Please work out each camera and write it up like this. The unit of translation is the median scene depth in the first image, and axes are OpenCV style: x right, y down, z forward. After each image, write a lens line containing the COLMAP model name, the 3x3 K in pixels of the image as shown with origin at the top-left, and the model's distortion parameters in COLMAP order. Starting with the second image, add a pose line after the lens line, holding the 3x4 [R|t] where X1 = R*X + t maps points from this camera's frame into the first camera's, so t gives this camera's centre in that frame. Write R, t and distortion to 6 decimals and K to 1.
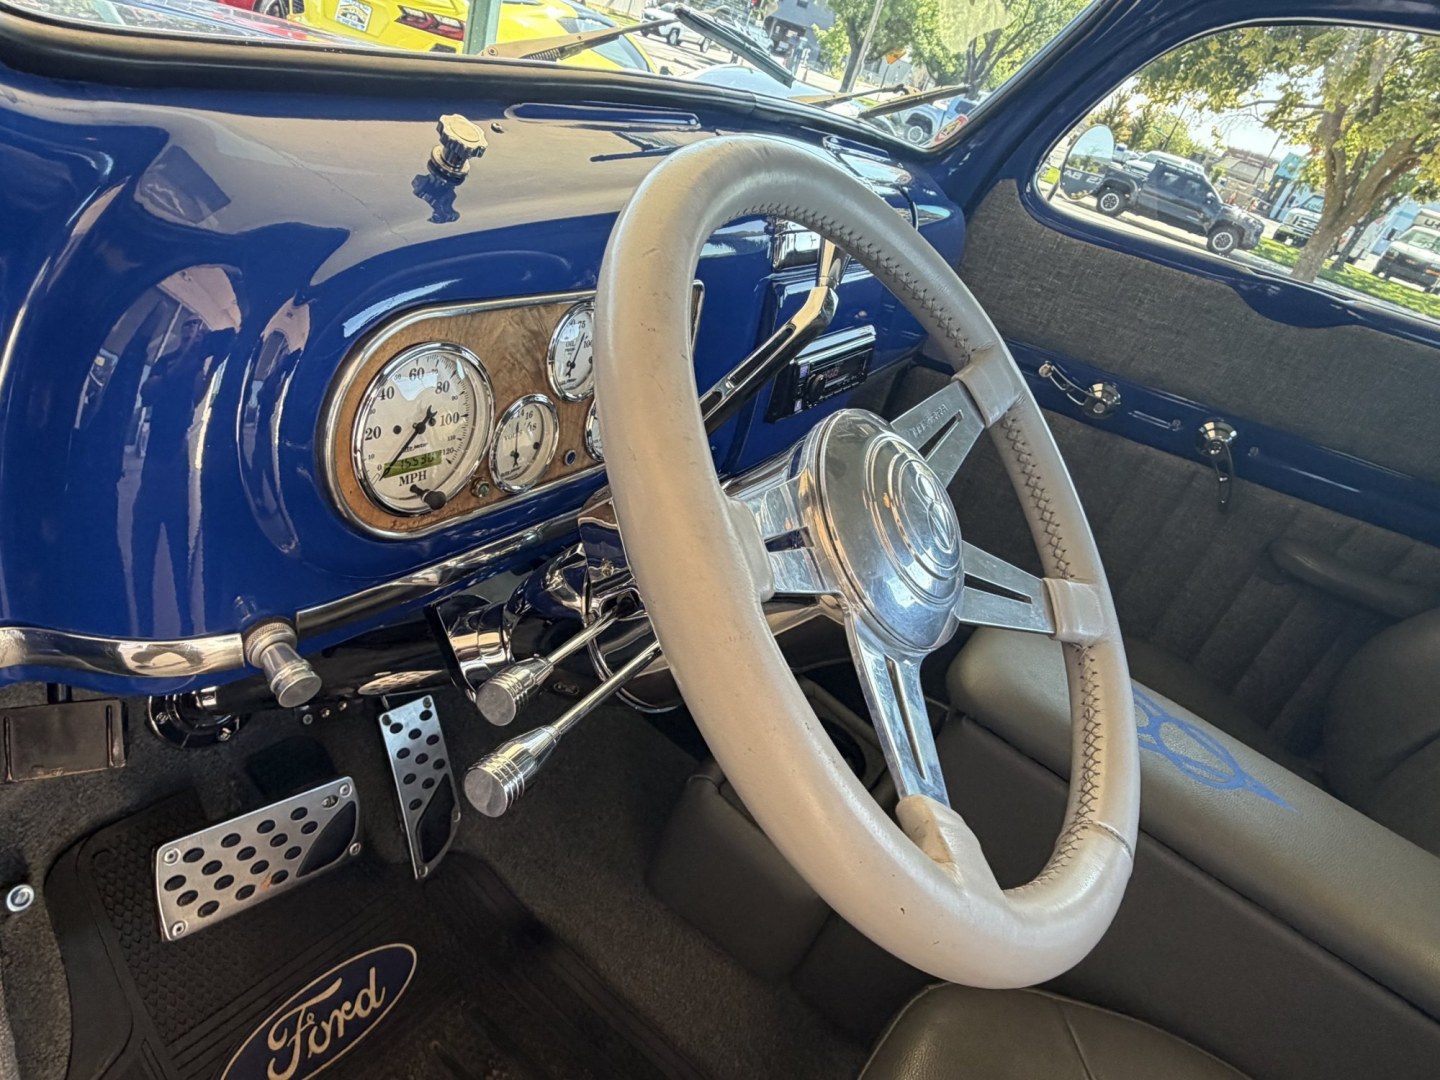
lens RADIAL K [[812.7, 0, 696.6], [0, 812.7, 539.7], [0, 0, 1]] dist [-0.006912, -0.002486]
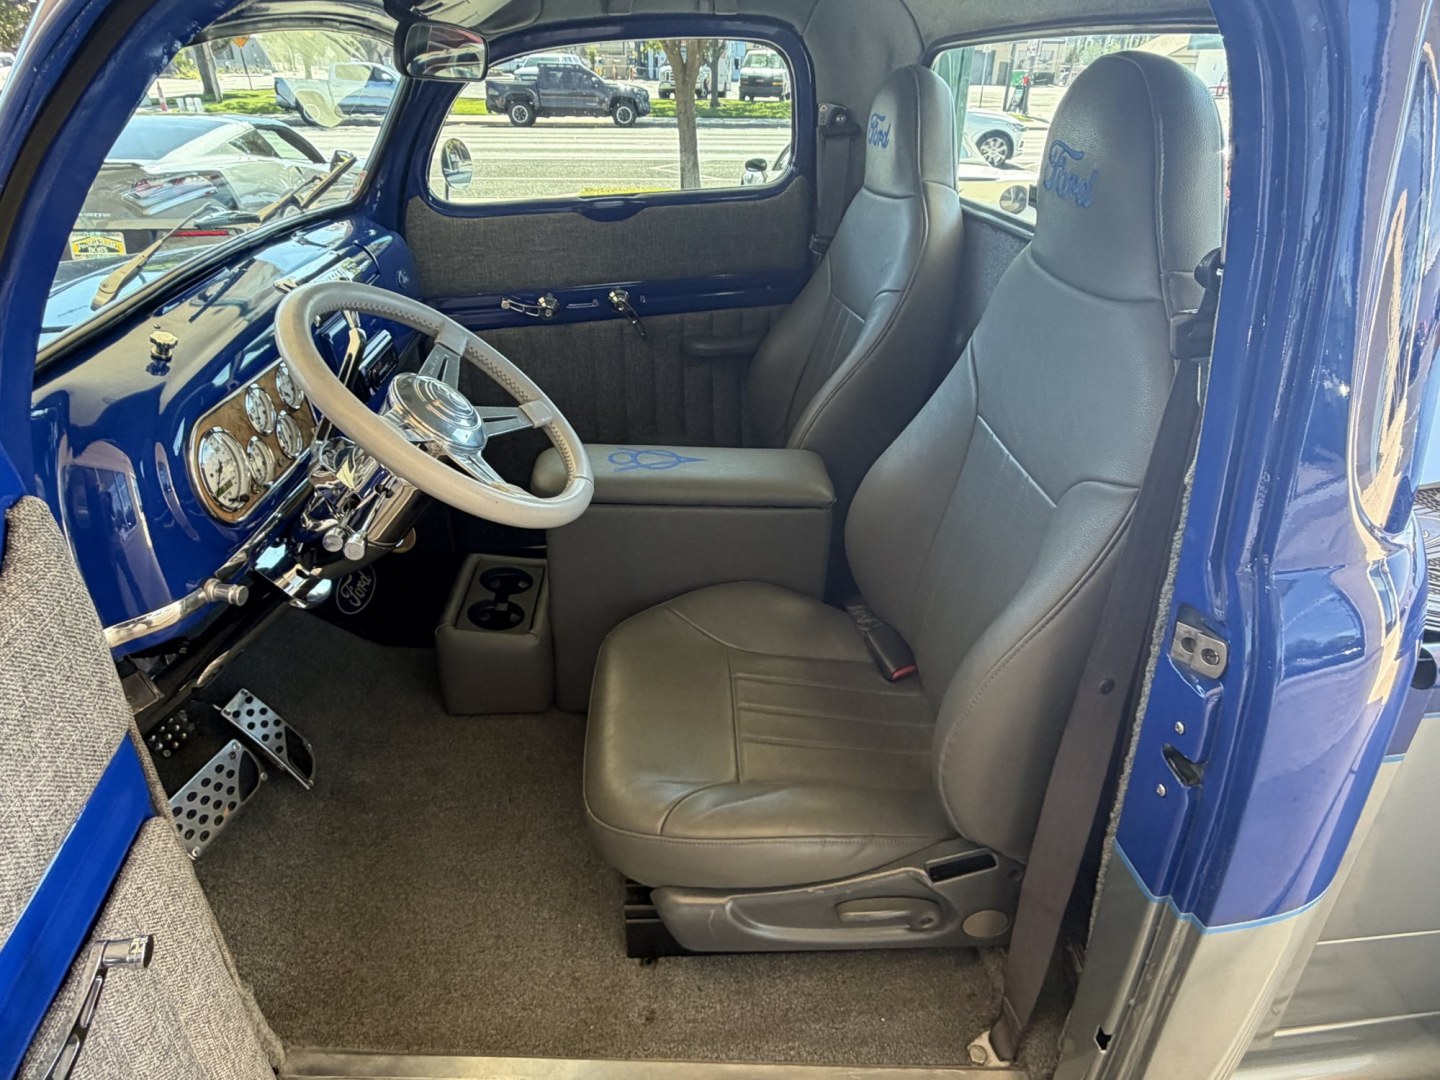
lens RADIAL K [[812.7, 0, 696.6], [0, 812.7, 539.7], [0, 0, 1]] dist [-0.006912, -0.002486]
pose [[0.769327, -0.510233, 0.384445, -0.159660], [0.488825, 0.857588, 0.159980, 0.159562], [-0.411322, 0.064849, 0.909180, -0.793116]]
